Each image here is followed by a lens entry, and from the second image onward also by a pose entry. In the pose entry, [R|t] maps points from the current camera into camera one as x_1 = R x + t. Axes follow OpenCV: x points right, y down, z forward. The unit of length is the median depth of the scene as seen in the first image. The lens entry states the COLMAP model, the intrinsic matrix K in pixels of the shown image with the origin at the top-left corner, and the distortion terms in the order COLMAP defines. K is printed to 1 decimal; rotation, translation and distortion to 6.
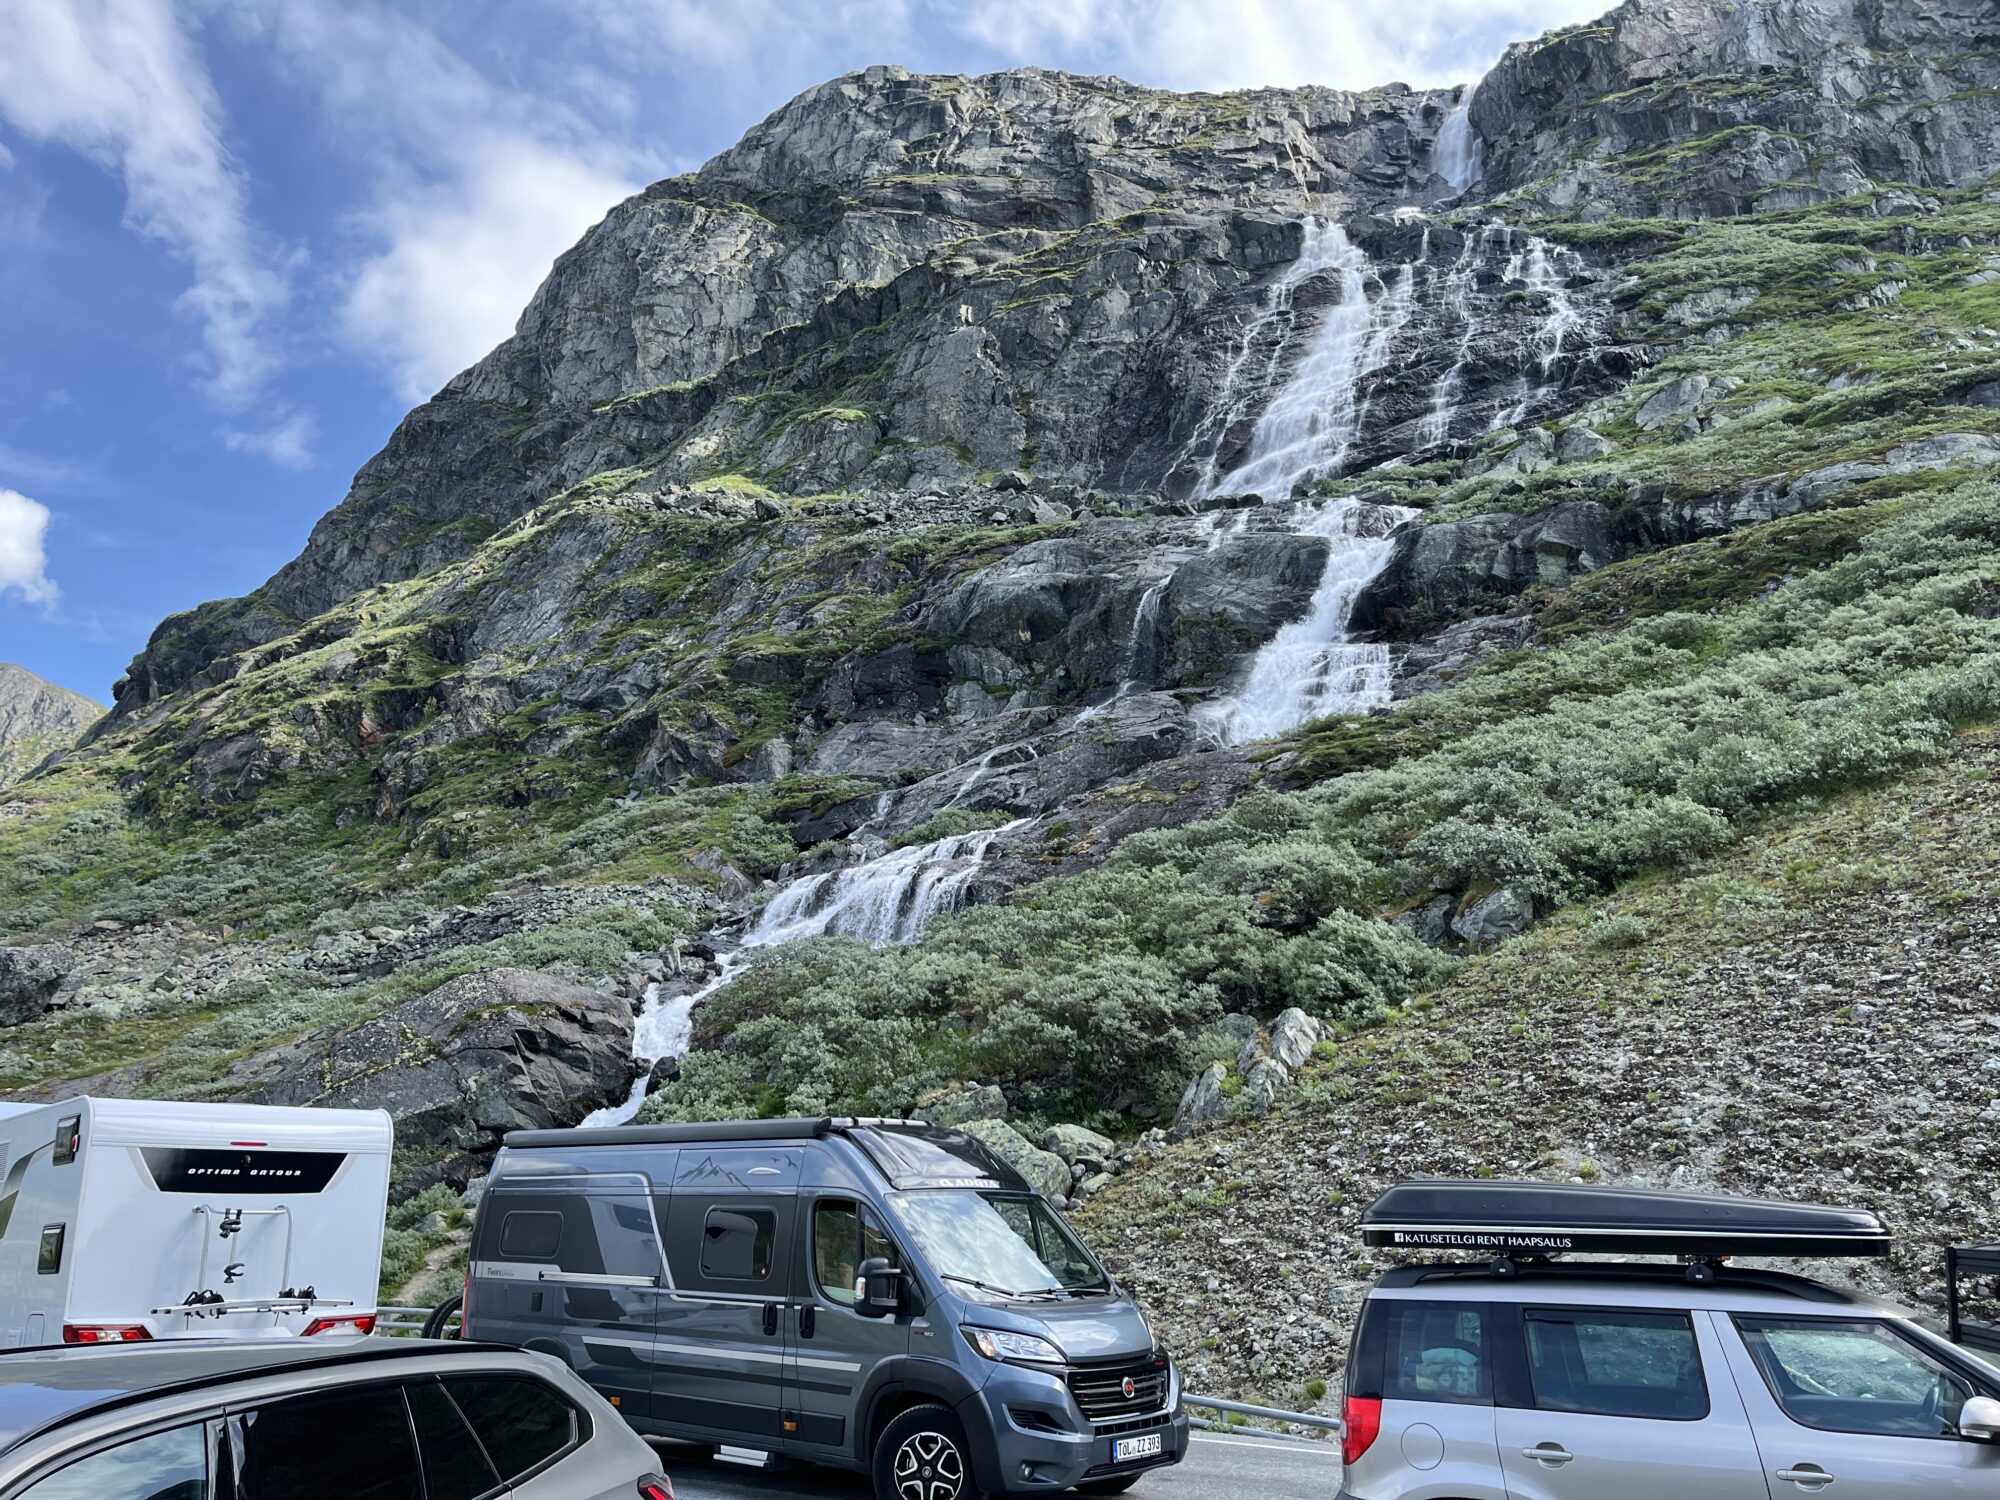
lens RADIAL K [[1512.8, 0, 984.9], [0, 1512.8, 752.0], [0, 0, 1]] dist [0.064748, -0.097198]
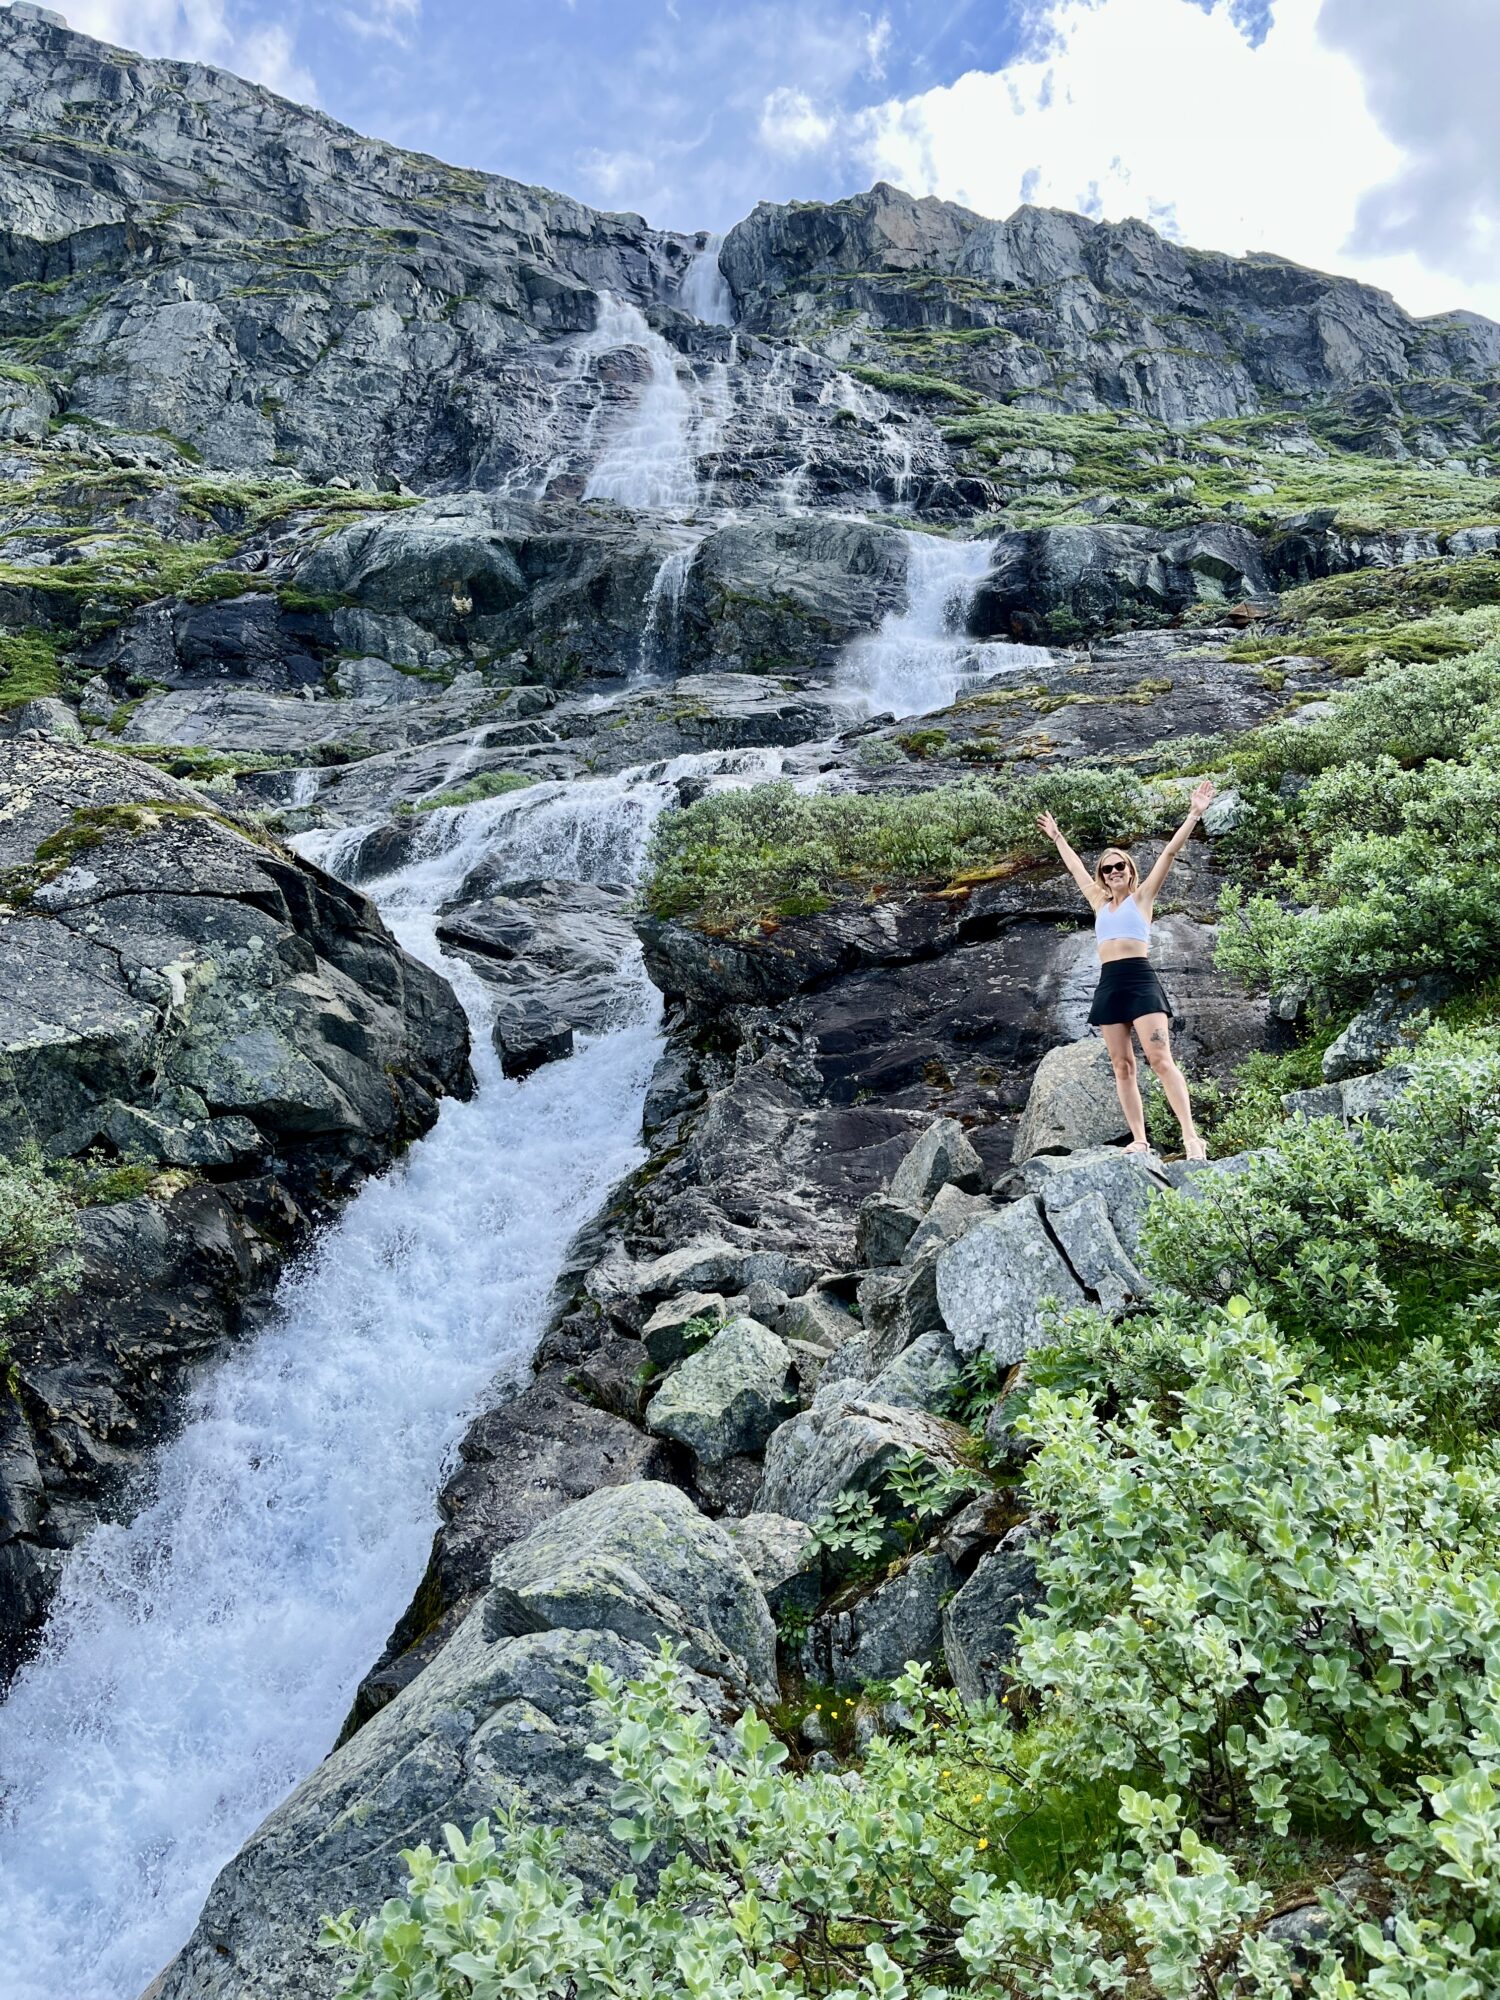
lens RADIAL K [[1512.8, 0, 762.8], [0, 1512.8, 988.4], [0, 0, 1]] dist [0.064748, -0.097198]
pose [[0.884903, 0.076308, 0.459483, -0.105670], [-0.086735, 0.996230, 0.001593, 0.058430], [-0.457629, -0.041263, 0.888185, 0.181807]]
